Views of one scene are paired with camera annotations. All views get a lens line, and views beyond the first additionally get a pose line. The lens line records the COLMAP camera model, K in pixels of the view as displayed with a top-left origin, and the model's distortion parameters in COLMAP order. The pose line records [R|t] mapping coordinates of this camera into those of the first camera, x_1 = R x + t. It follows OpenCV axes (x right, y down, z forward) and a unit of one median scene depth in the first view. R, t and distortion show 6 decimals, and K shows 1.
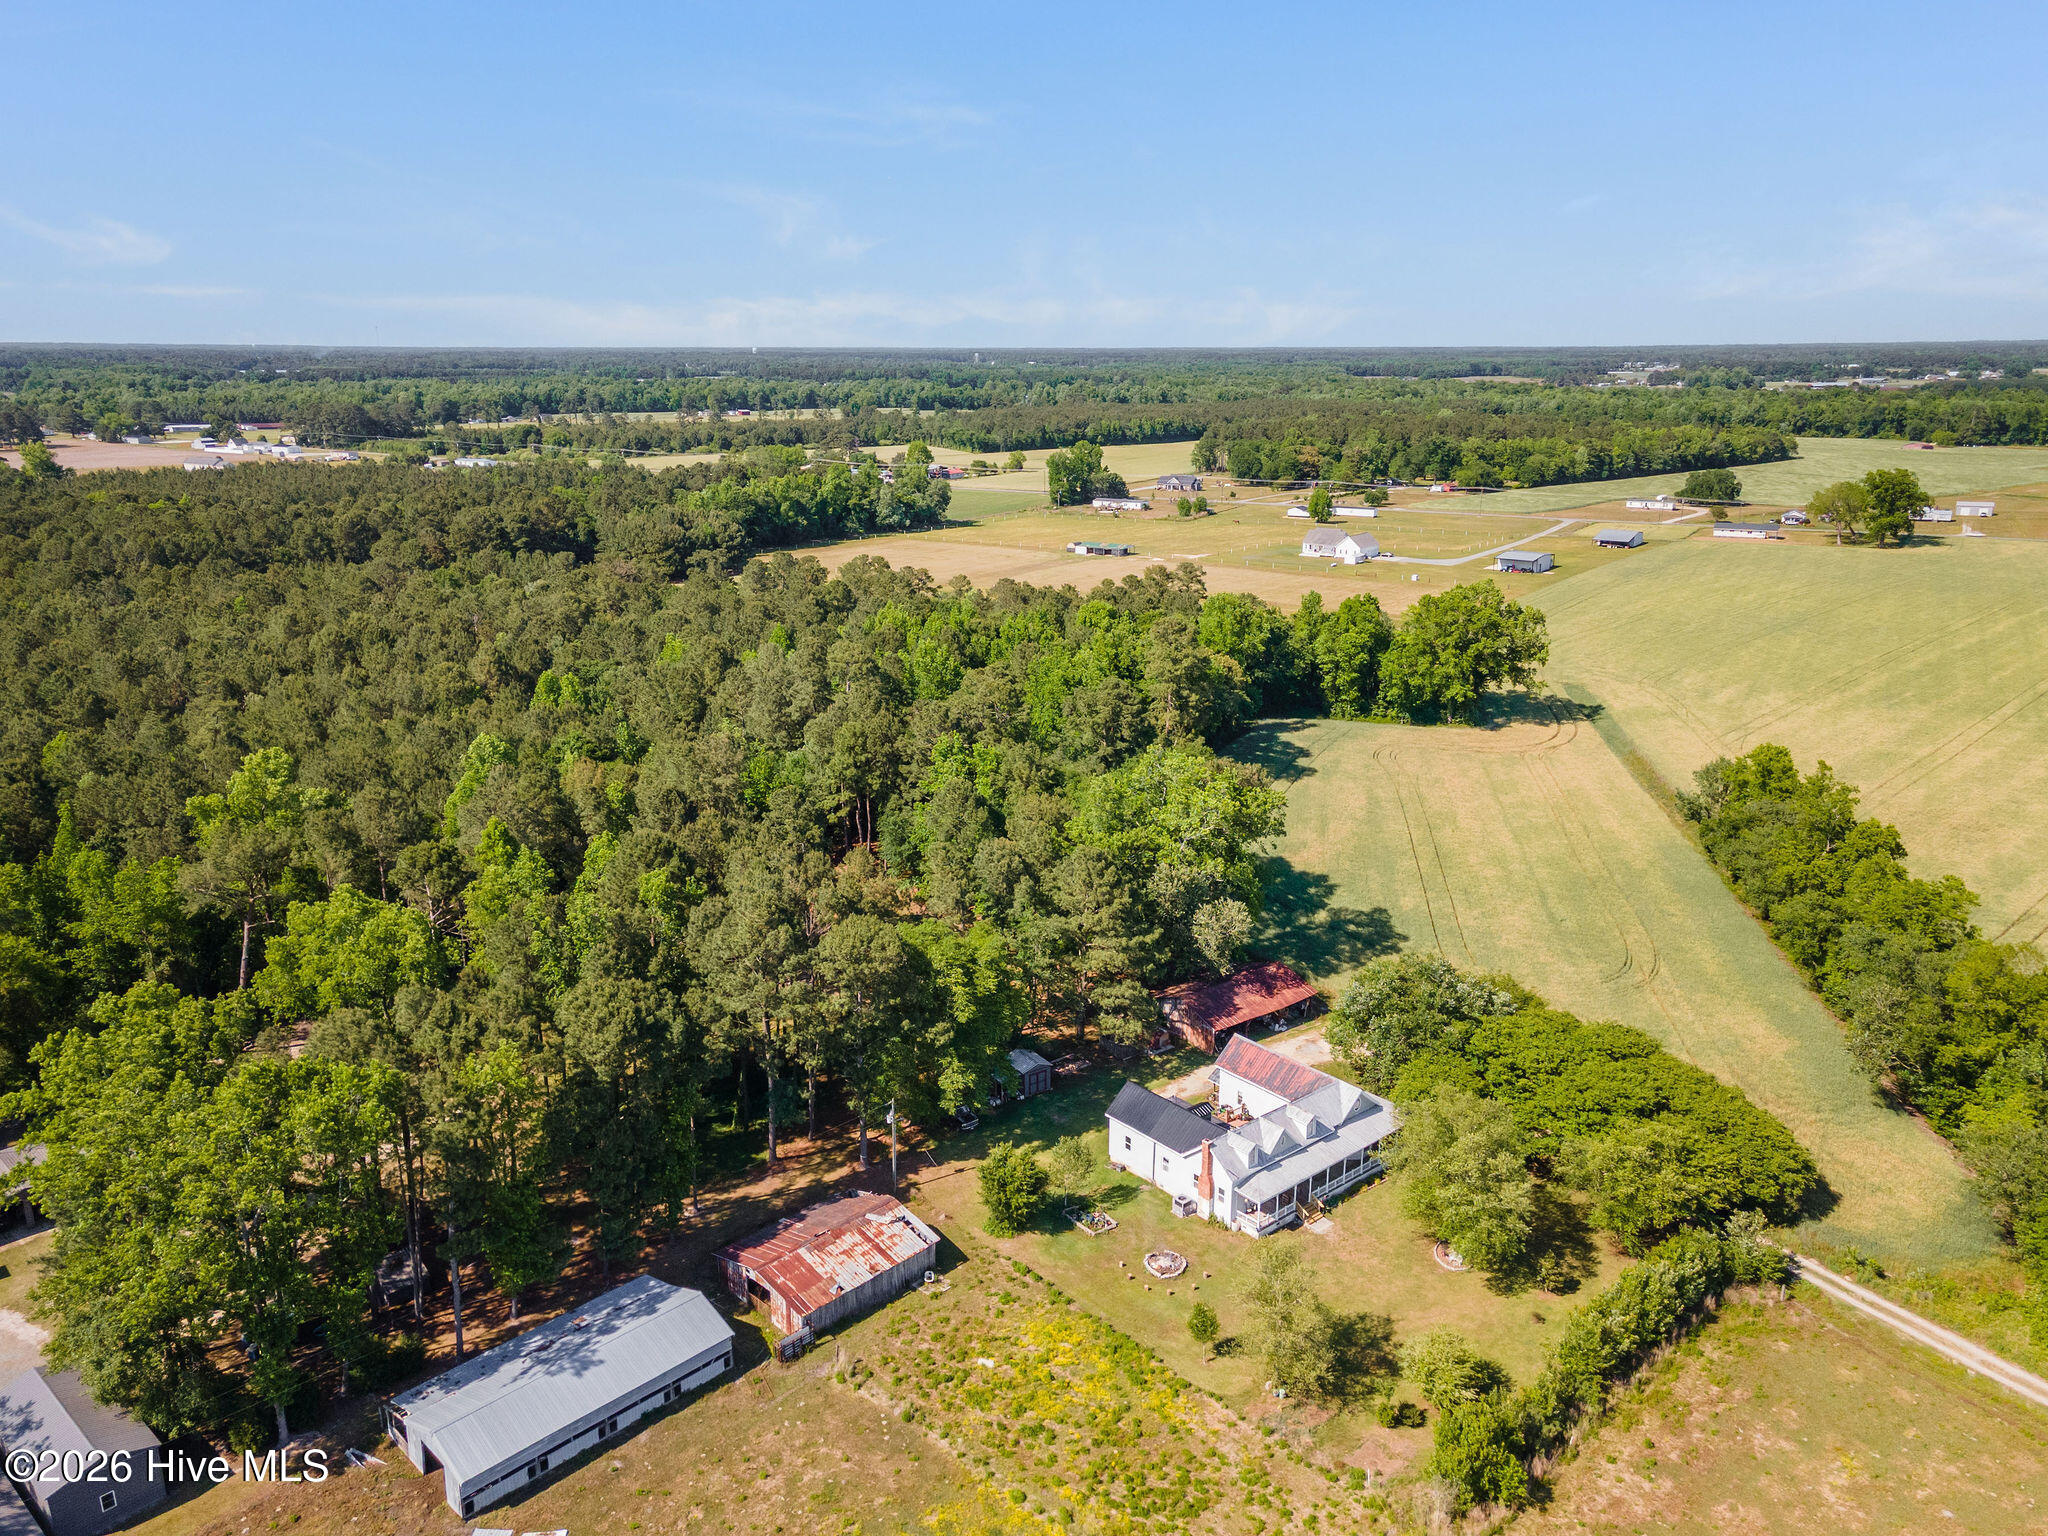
lens RADIAL K [[1497.5, 0, 1009.6], [0, 1497.5, 784.1], [0, 0, 1]] dist [0.031861, 0.026540]
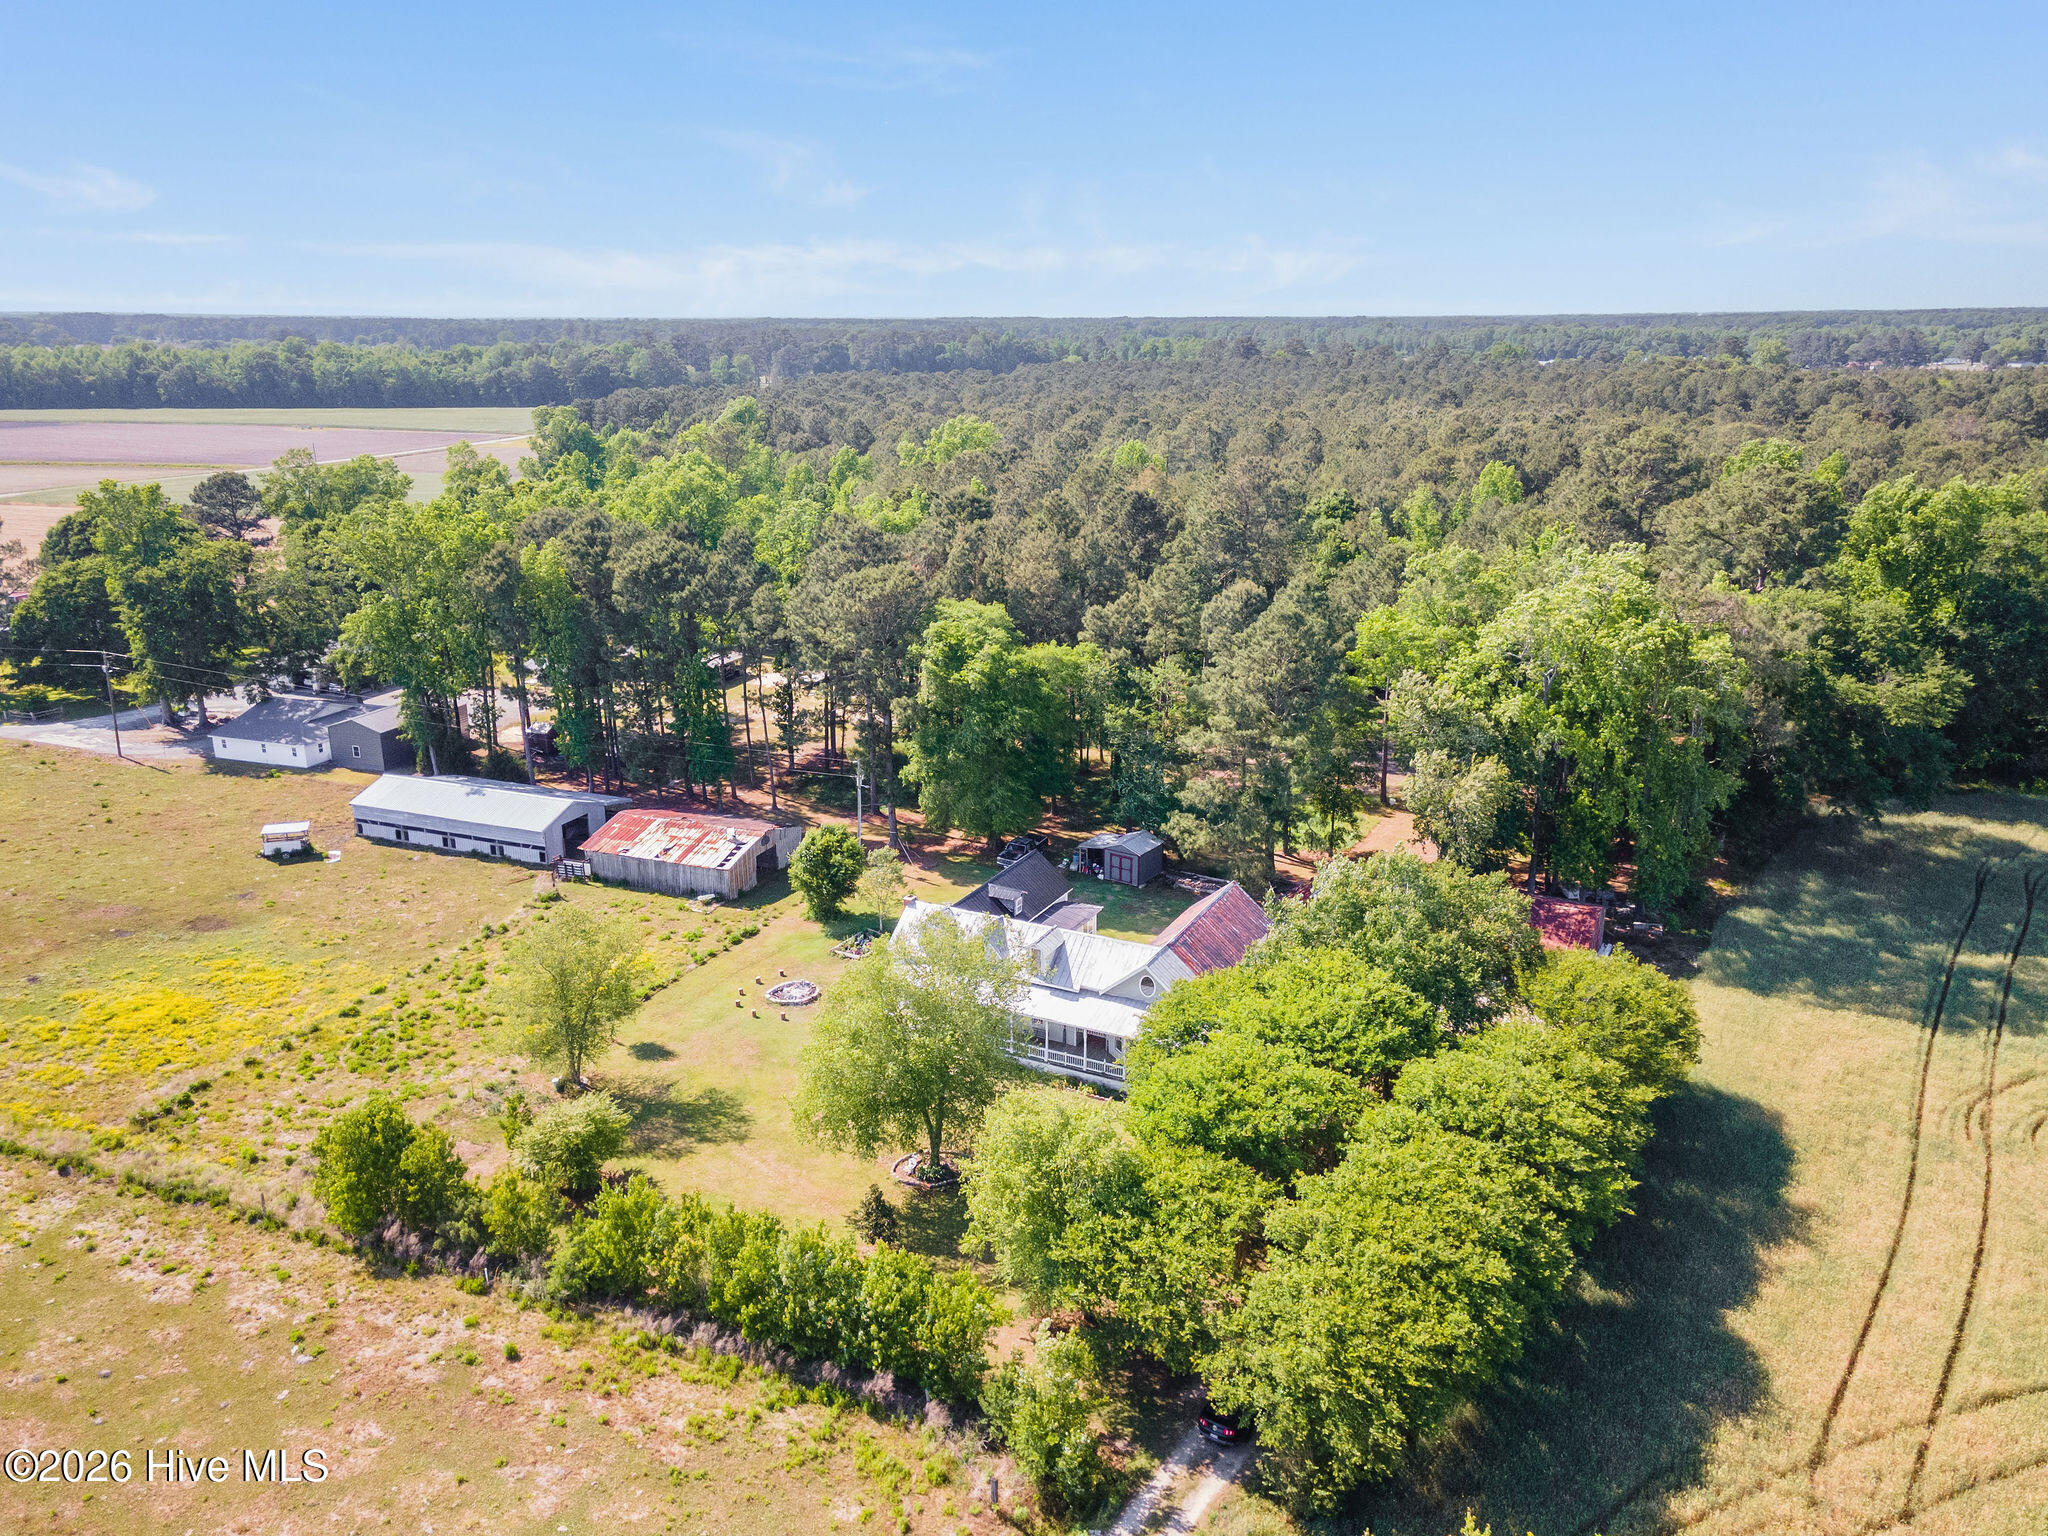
lens RADIAL K [[1497.5, 0, 1031.8], [0, 1497.5, 779.1], [0, 0, 1]] dist [0.031861, 0.026540]
pose [[0.396758, 0.274978, -0.875768, 0.762307], [-0.257160, 0.949168, 0.181520, 0.024562], [0.881165, 0.153193, 0.447304, 0.664858]]
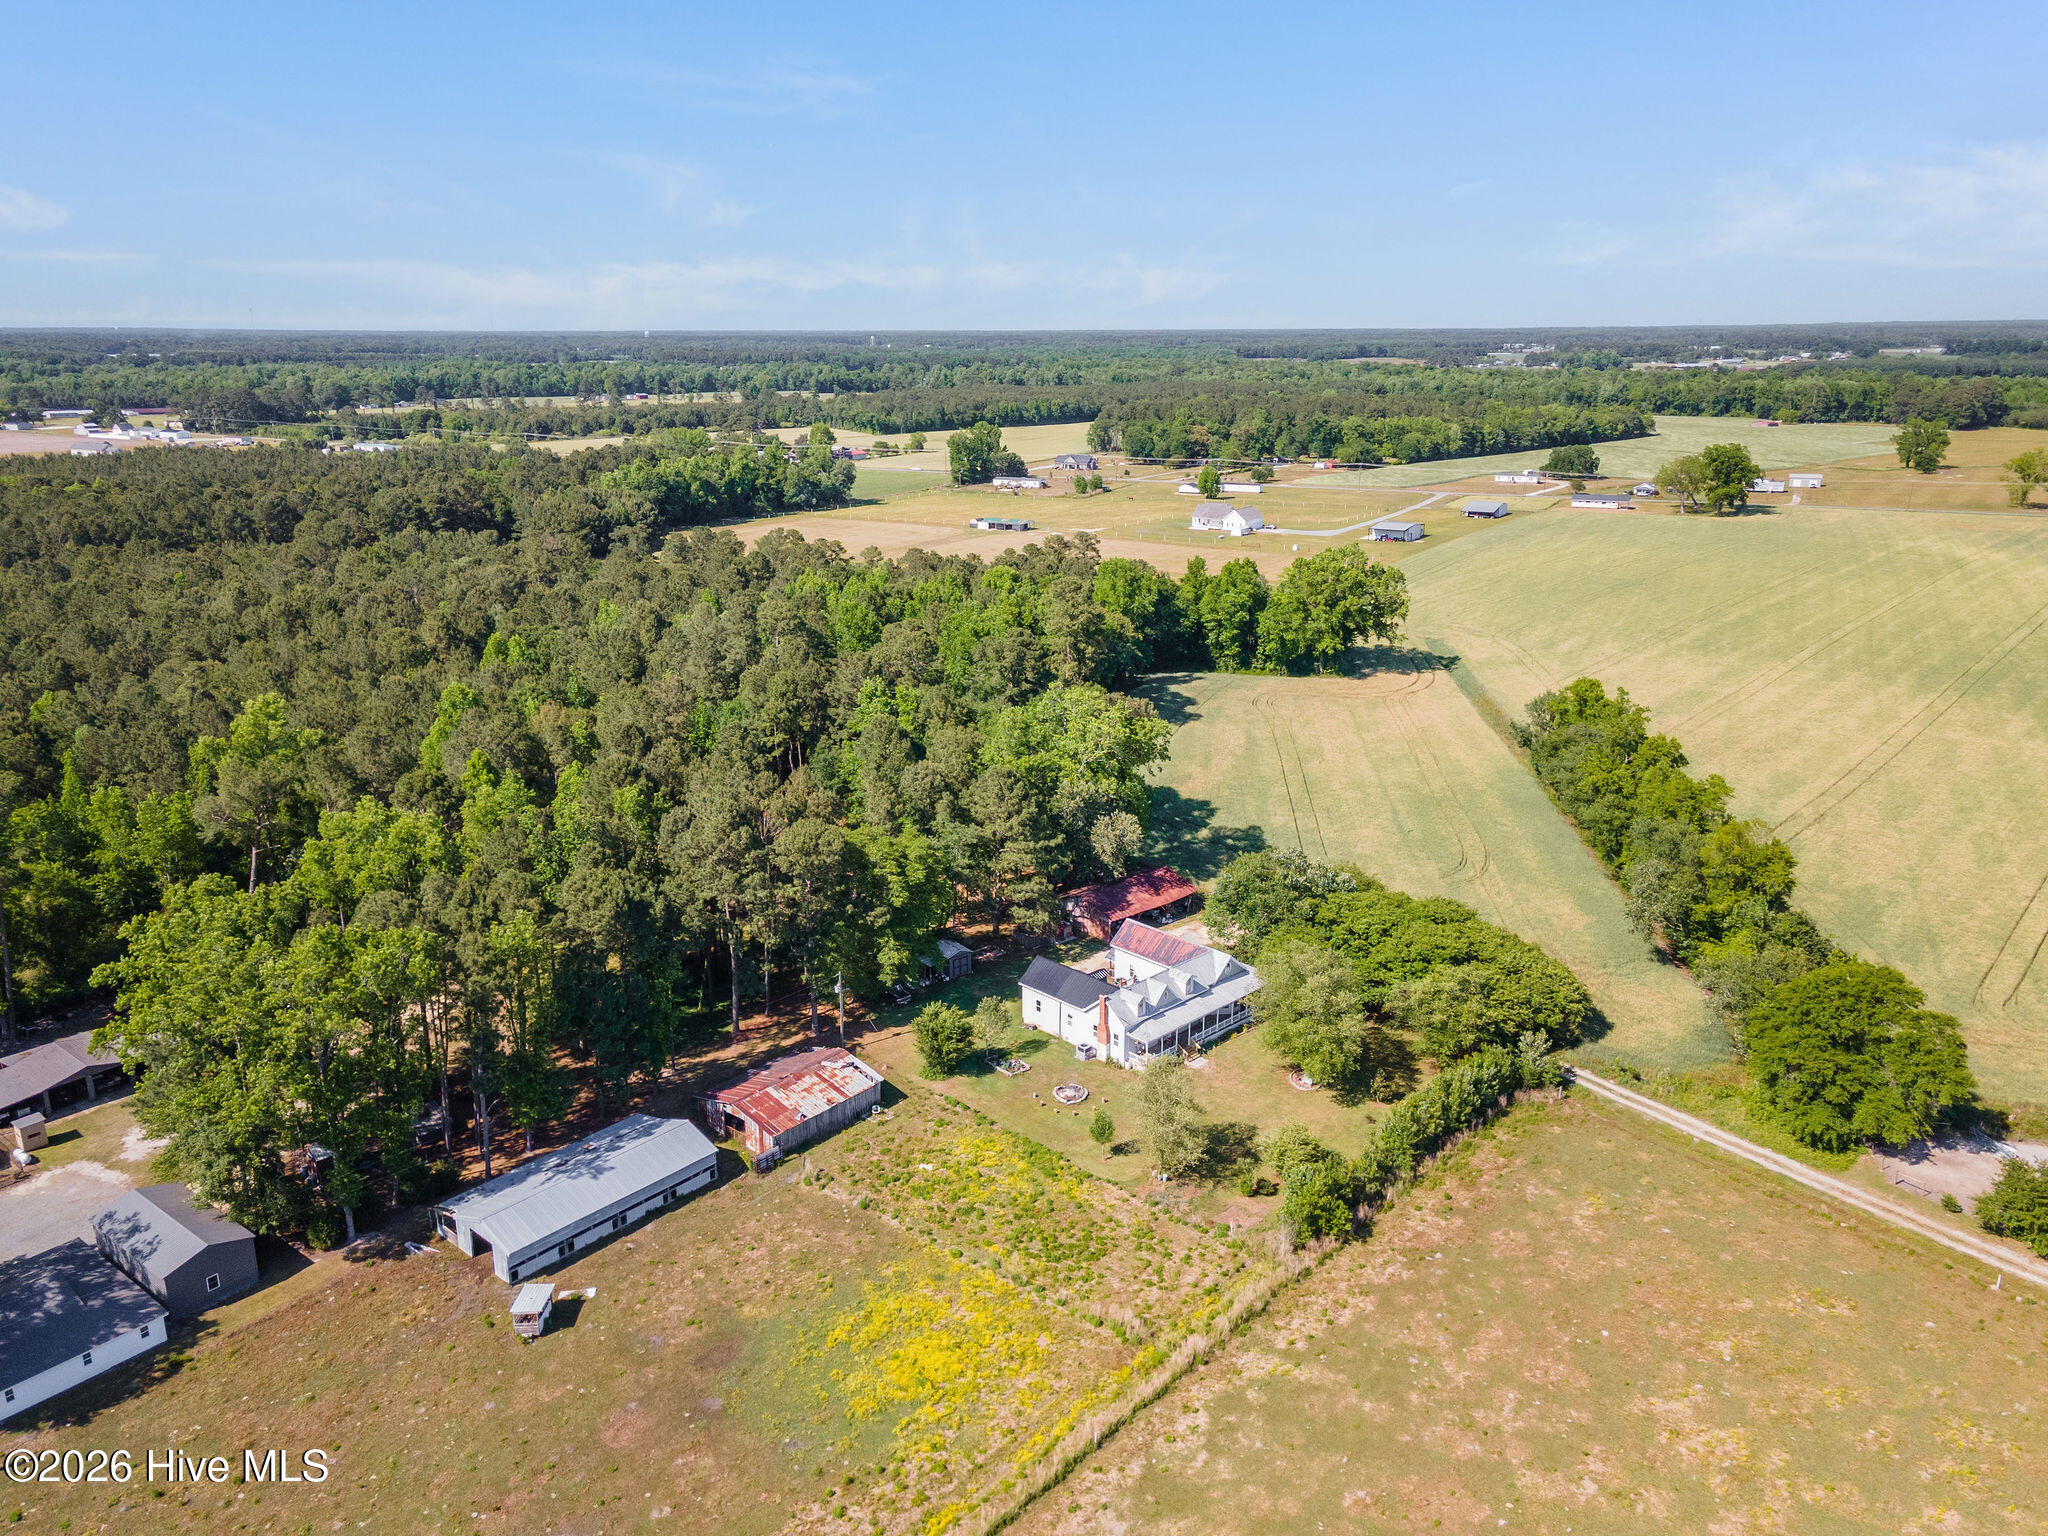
lens RADIAL K [[1497.5, 0, 1007.5], [0, 1497.5, 772.8], [0, 0, 1]] dist [0.031861, 0.026540]
pose [[0.997854, -0.021067, 0.062003, -0.015257], [0.020841, 0.999774, 0.004289, 0.049219], [-0.062079, -0.002987, 0.998067, -0.183646]]
